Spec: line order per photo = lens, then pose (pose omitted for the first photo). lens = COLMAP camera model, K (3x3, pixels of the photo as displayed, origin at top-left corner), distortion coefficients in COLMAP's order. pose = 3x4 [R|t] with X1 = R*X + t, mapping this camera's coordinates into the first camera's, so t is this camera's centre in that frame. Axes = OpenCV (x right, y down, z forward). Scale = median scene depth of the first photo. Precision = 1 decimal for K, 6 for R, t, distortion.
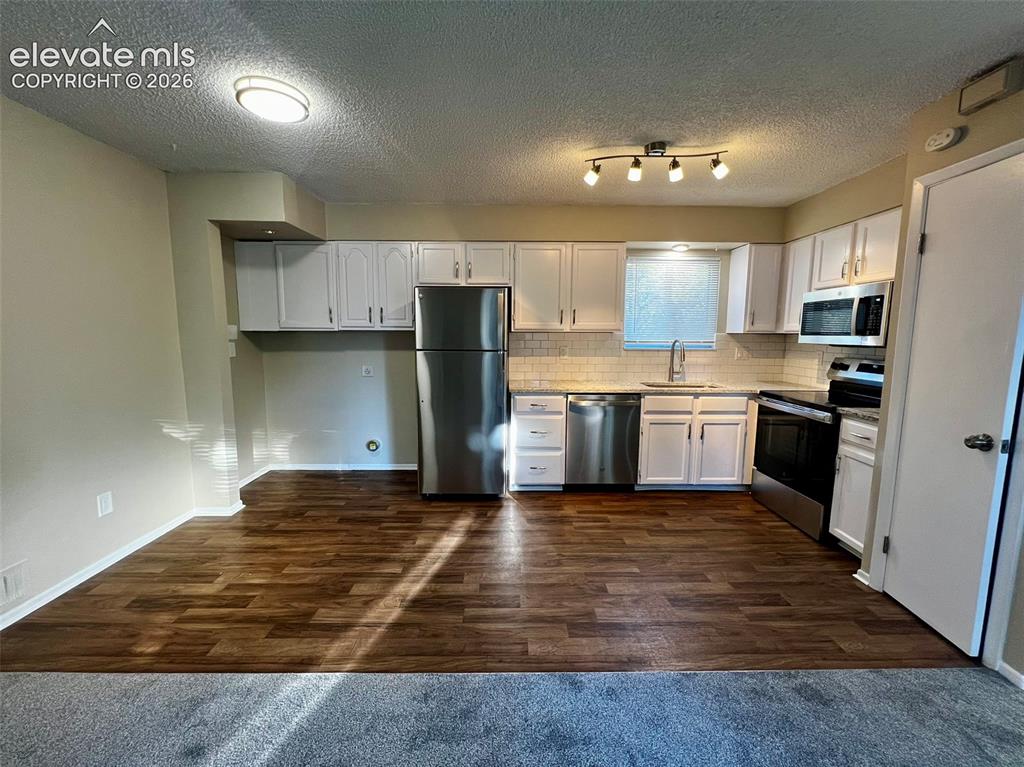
lens RADIAL K [[412.7, 0, 513.8], [0, 412.7, 382.0], [0, 0, 1]] dist [0.002392, -0.000898]
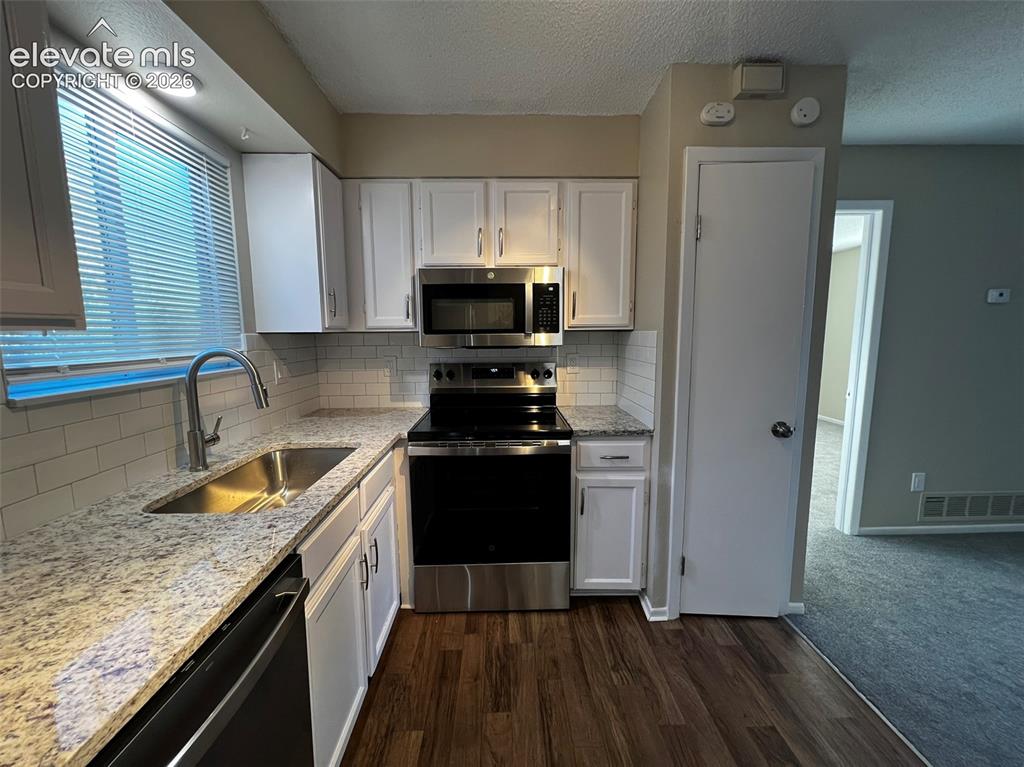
lens RADIAL K [[412.7, 0, 513.0], [0, 412.7, 380.7], [0, 0, 1]] dist [0.002392, -0.000898]
pose [[-0.002780, -0.127462, 0.991840, 0.040246], [0.126318, 0.983854, 0.126790, -0.102464], [-0.991986, 0.125639, 0.013365, 0.833490]]
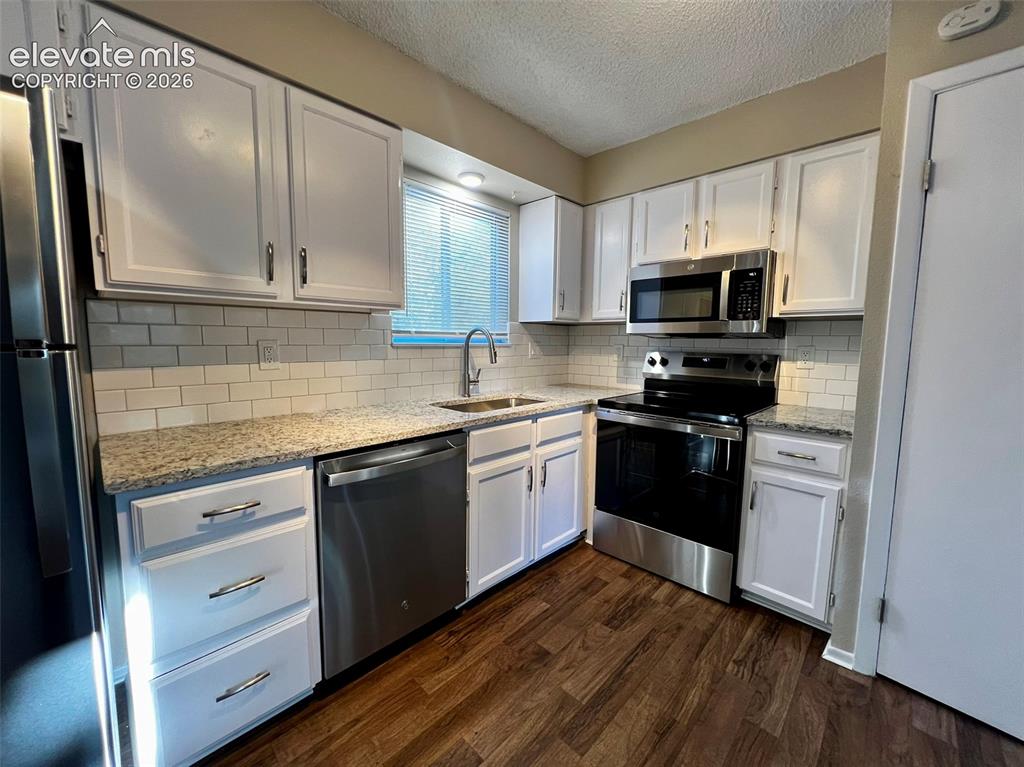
lens RADIAL K [[412.7, 0, 511.4], [0, 412.7, 381.0], [0, 0, 1]] dist [0.002392, -0.000898]
pose [[0.707090, -0.069050, 0.703744, -0.008050], [0.078781, 0.996718, 0.018640, -0.036214], [-0.702721, 0.042261, 0.710209, 0.593378]]
